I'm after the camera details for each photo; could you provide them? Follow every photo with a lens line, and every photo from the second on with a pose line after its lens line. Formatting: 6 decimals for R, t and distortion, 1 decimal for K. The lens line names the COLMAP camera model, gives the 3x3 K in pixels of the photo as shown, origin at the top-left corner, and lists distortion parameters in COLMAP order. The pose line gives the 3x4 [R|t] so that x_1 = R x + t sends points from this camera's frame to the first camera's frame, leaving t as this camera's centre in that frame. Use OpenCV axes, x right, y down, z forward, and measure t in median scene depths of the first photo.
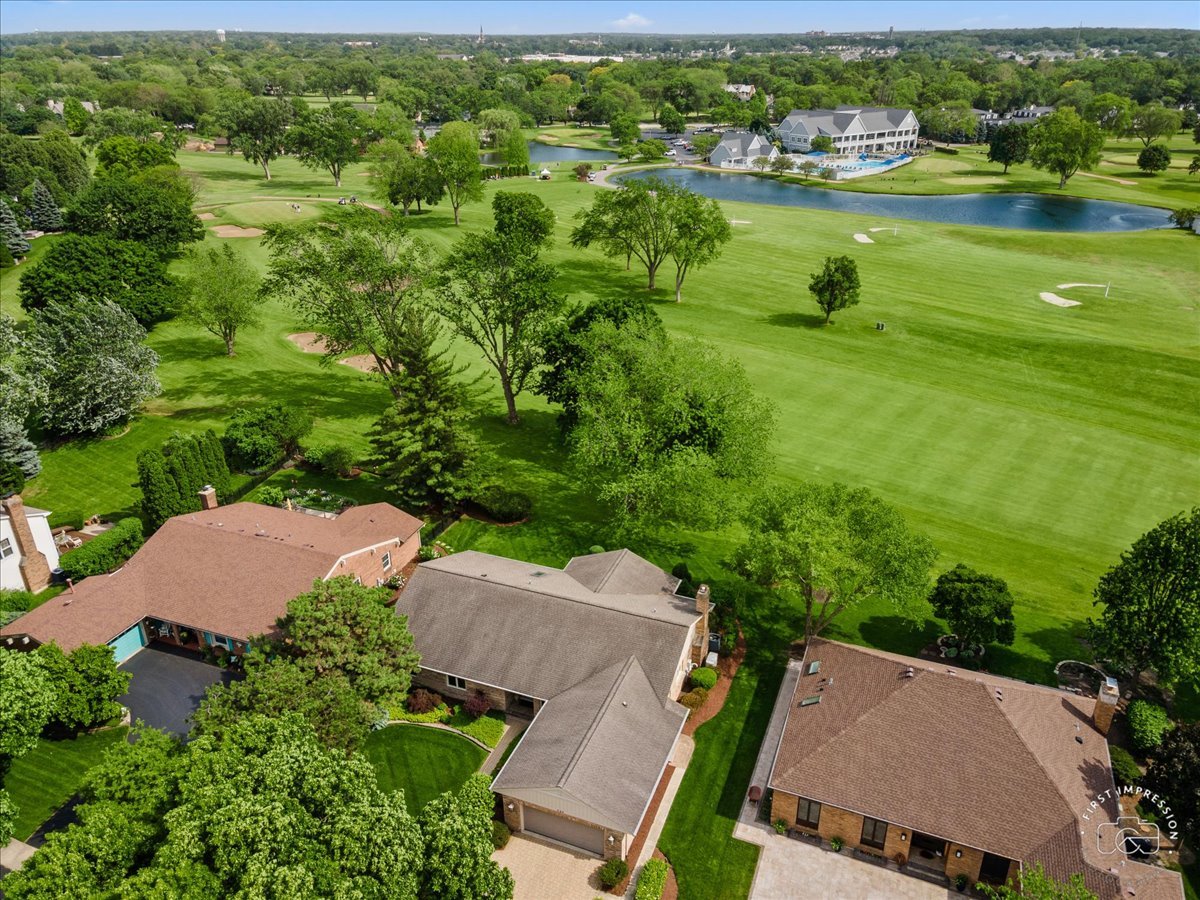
lens RADIAL K [[881.4, 0, 592.4], [0, 881.4, 447.2], [0, 0, 1]] dist [0.040339, 0.007588]
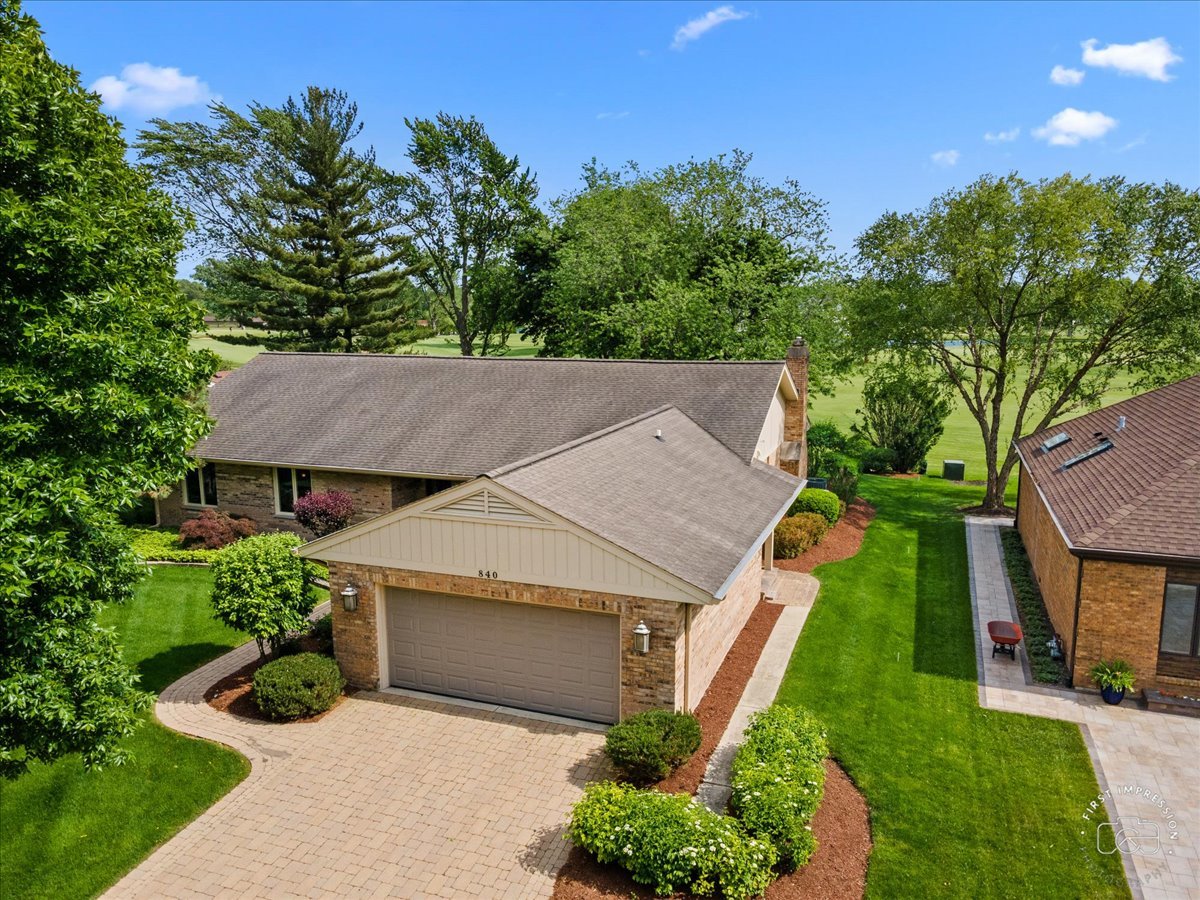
lens RADIAL K [[881.4, 0, 592.4], [0, 881.4, 447.2], [0, 0, 1]] dist [0.040339, 0.007588]
pose [[0.999917, 0.000528, 0.012847, -0.000180], [0.002868, 0.964830, -0.262858, 0.105765], [-0.012534, 0.262874, 0.964749, 0.155824]]
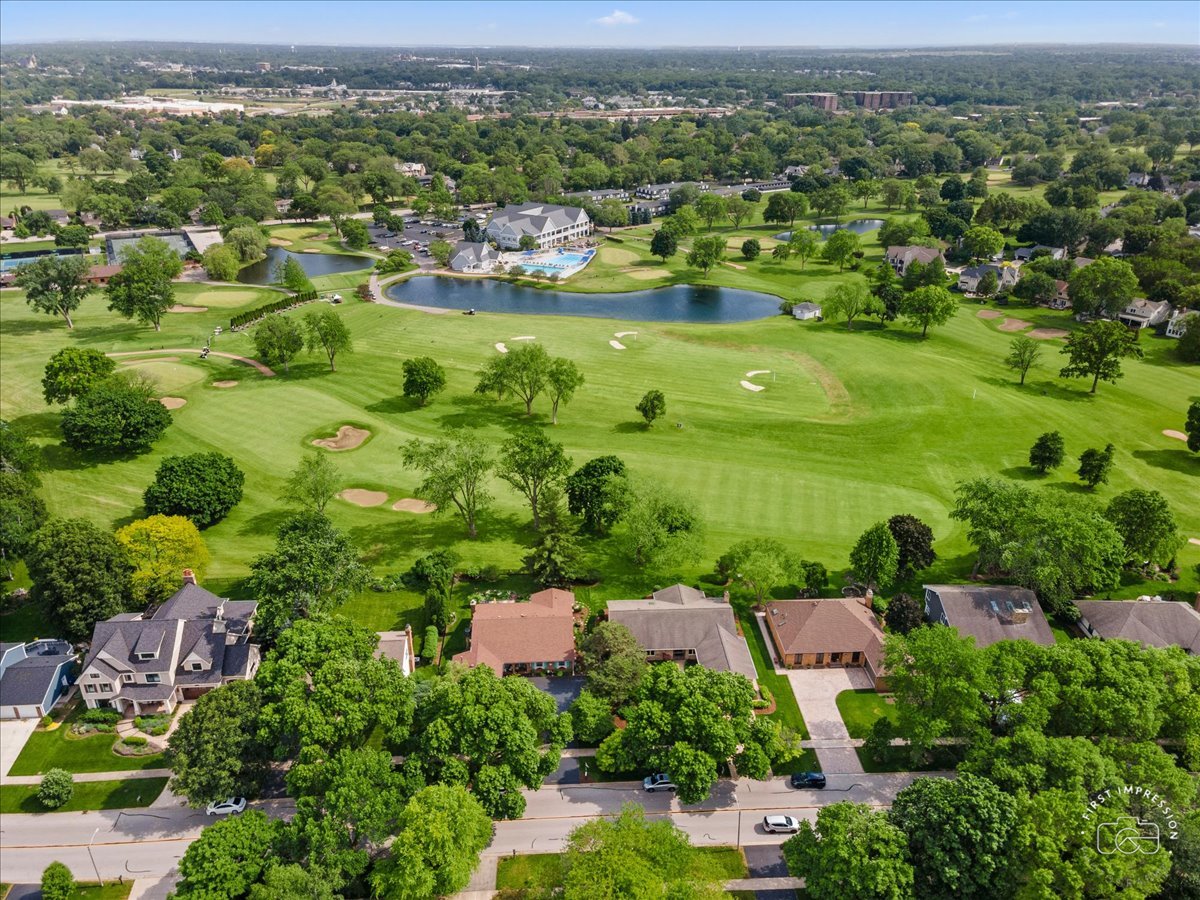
lens RADIAL K [[898.9, 0, 600.0], [0, 898.9, 450.0], [0, 0, 1]] dist [0.040822, -0.000573]
pose [[0.904468, -0.167977, 0.392074, -0.333215], [0.170085, 0.984984, 0.029634, -0.109639], [-0.391164, 0.039883, 0.919456, -0.356057]]
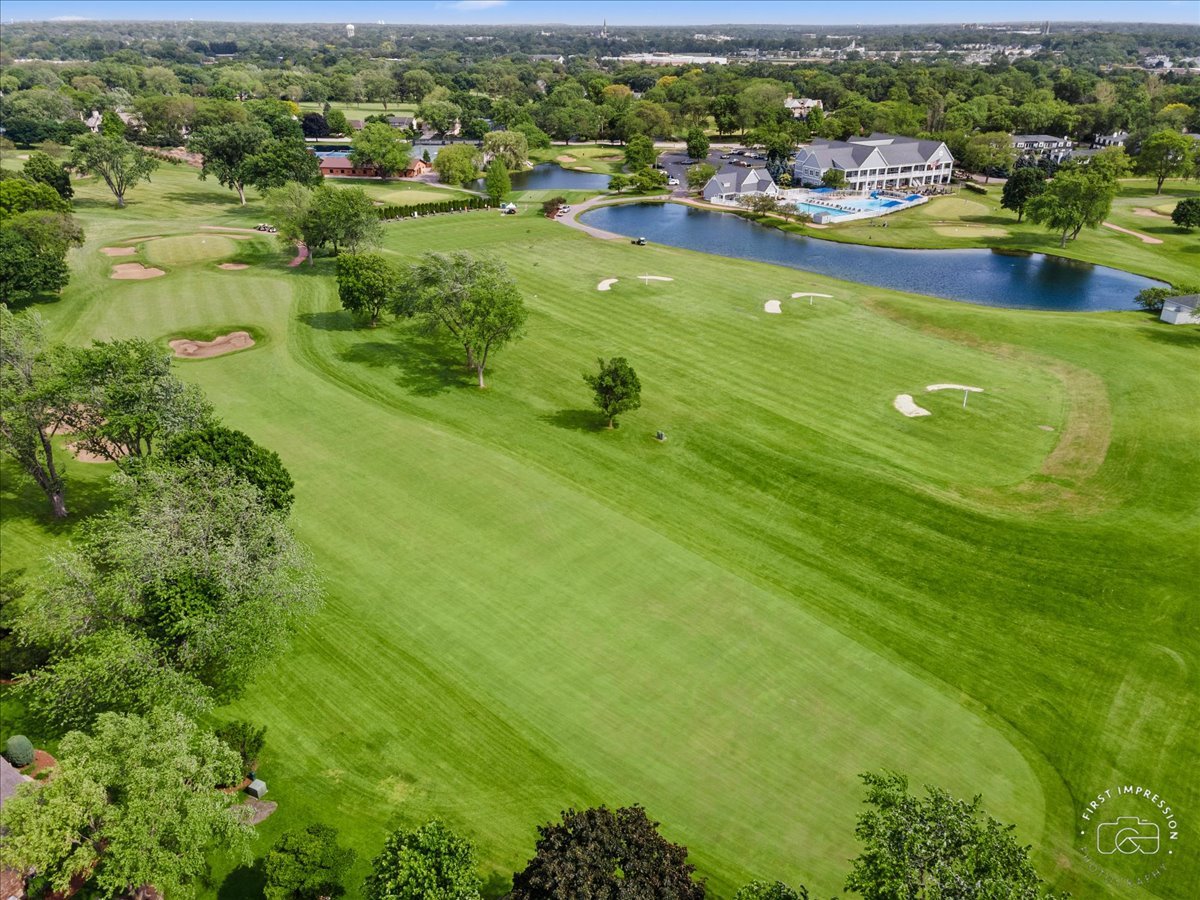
lens RADIAL K [[898.9, 0, 600.0], [0, 898.9, 450.0], [0, 0, 1]] dist [0.040822, -0.000573]
pose [[0.989665, 0.066251, -0.127181, 0.251535], [-0.065518, 0.997802, 0.009943, -0.083282], [0.127560, -0.001508, 0.991830, 0.049123]]
